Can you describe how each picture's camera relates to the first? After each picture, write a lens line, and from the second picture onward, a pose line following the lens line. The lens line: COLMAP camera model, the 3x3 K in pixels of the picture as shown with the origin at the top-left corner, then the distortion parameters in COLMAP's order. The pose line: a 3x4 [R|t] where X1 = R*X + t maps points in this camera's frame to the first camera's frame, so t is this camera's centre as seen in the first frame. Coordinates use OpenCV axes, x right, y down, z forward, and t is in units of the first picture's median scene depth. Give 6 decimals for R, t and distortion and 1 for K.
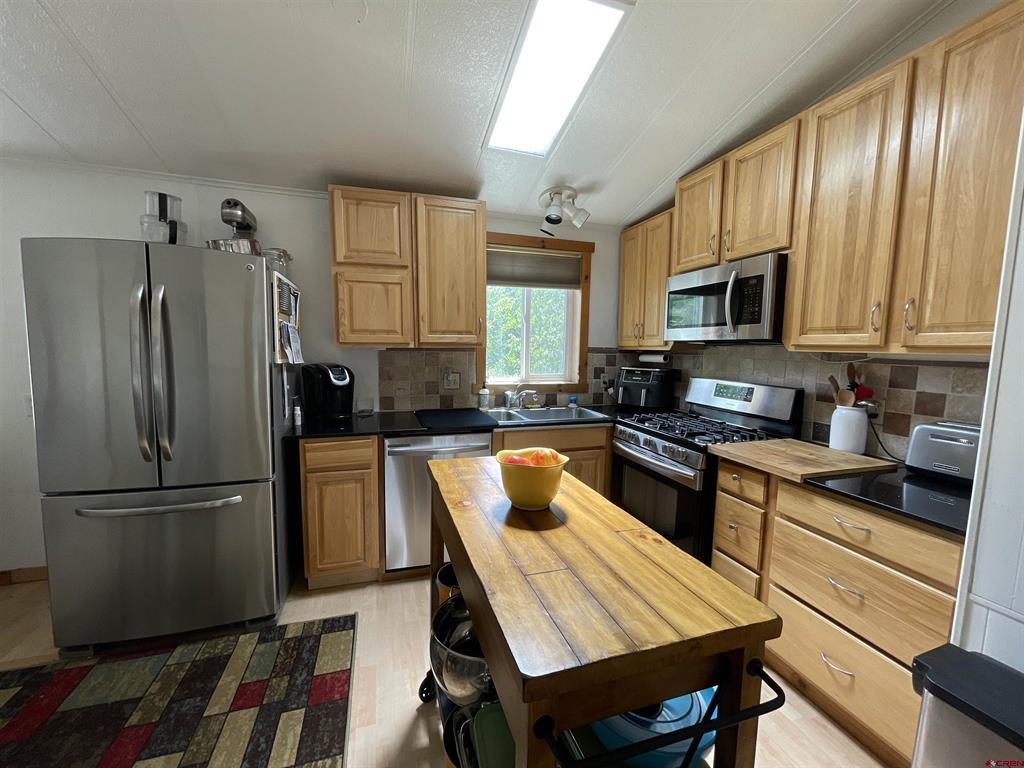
lens RADIAL K [[412.7, 0, 508.8], [0, 412.7, 386.2], [0, 0, 1]] dist [-0.000426, 0.000307]
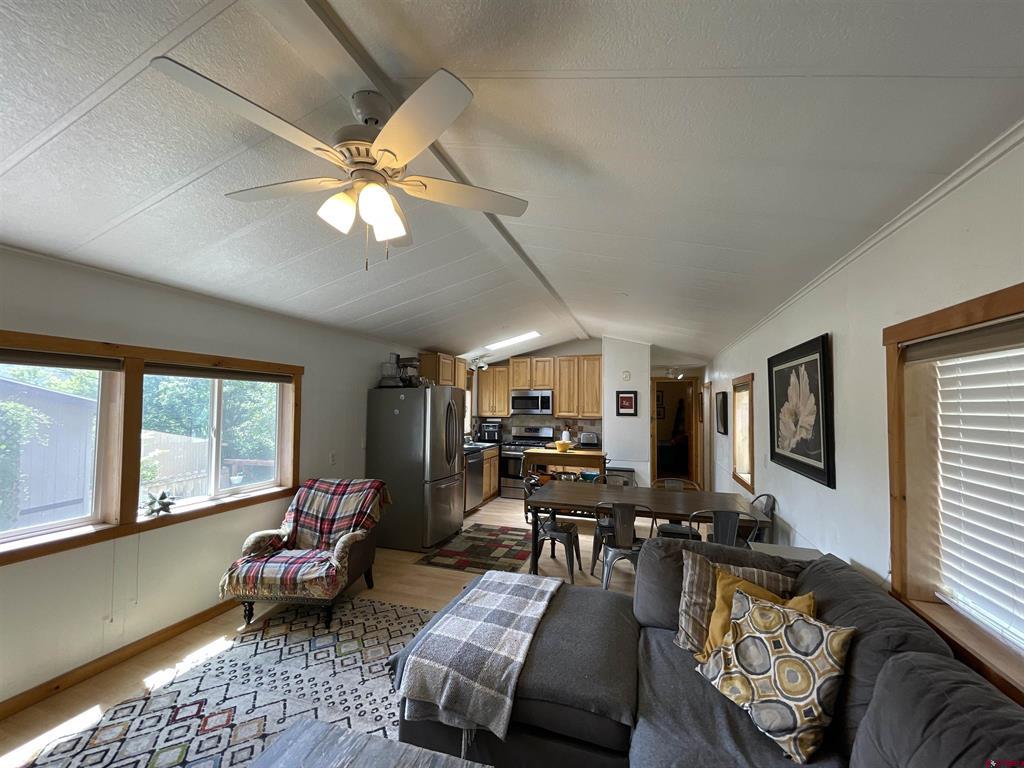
lens RADIAL K [[412.7, 0, 508.8], [0, 412.7, 386.2], [0, 0, 1]] dist [-0.000426, 0.000307]
pose [[0.594119, 0.026395, 0.803944, -2.187022], [0.080026, 0.992563, -0.091727, -0.047362], [-0.800386, 0.118834, 0.587589, -0.744824]]
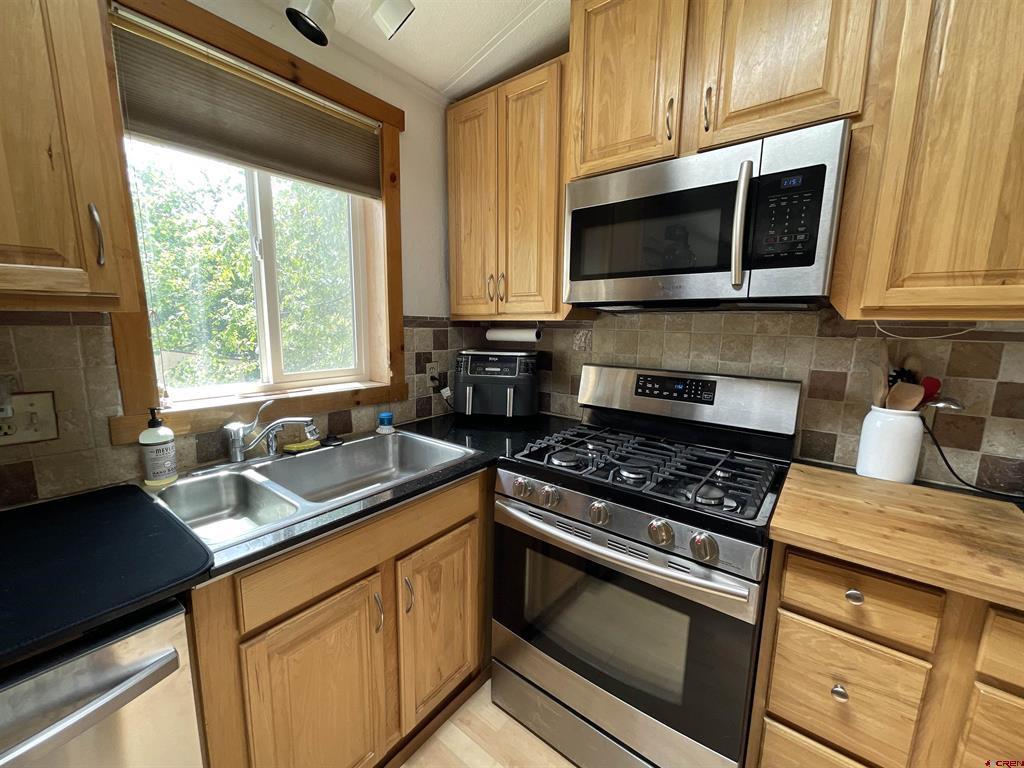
lens RADIAL K [[412.7, 0, 508.8], [0, 412.7, 386.2], [0, 0, 1]] dist [-0.000426, 0.000307]
pose [[0.825506, -0.089084, 0.557319, -0.001549], [0.054223, 0.995415, 0.078796, -0.055560], [-0.561783, -0.034827, 0.826551, 0.688085]]
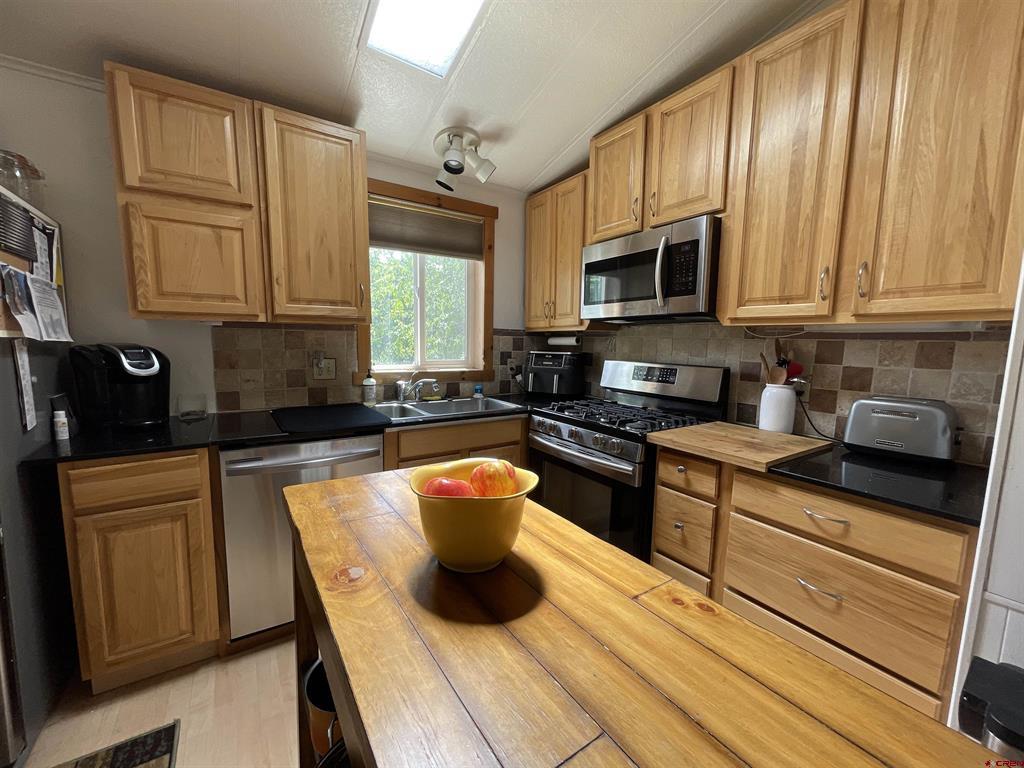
lens RADIAL K [[412.7, 0, 508.8], [0, 412.7, 386.2], [0, 0, 1]] dist [-0.000426, 0.000307]
pose [[0.961485, -0.028227, 0.273404, -0.025803], [0.023941, 0.999533, 0.018999, 0.017085], [-0.273813, -0.011721, 0.961712, 0.216850]]
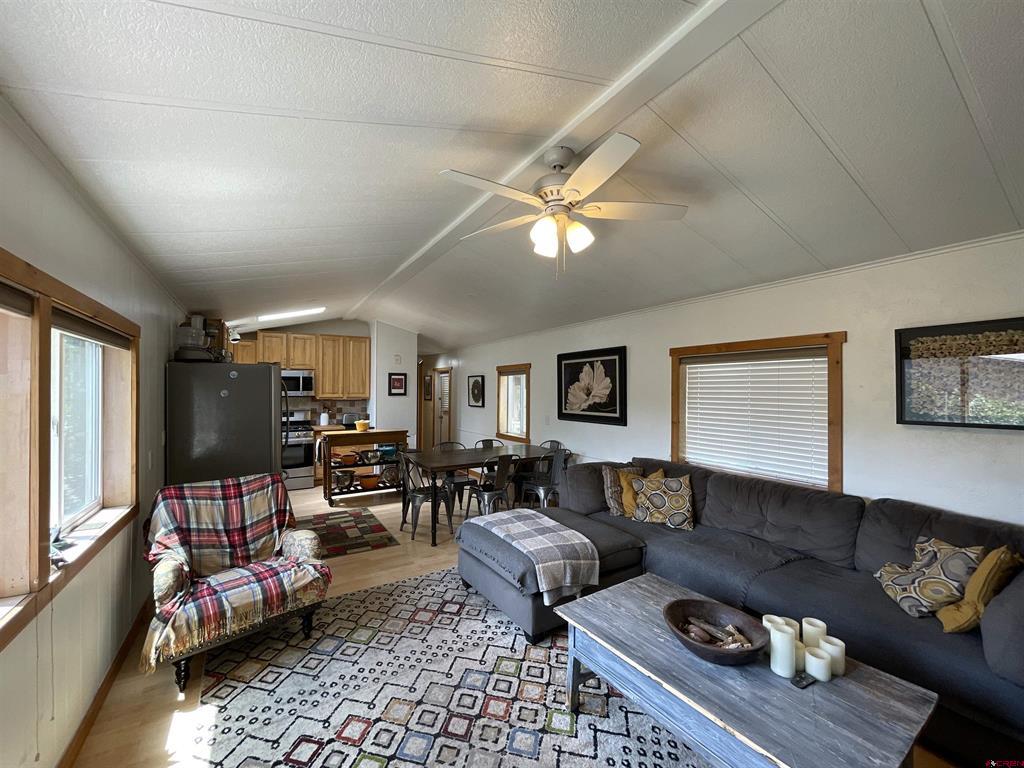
lens RADIAL K [[412.7, 0, 508.8], [0, 412.7, 386.2], [0, 0, 1]] dist [-0.000426, 0.000307]
pose [[-0.232273, -0.006029, 0.972632, -2.668110], [0.091828, 0.995378, 0.028099, -0.121730], [-0.968306, 0.095842, -0.230646, 0.195577]]
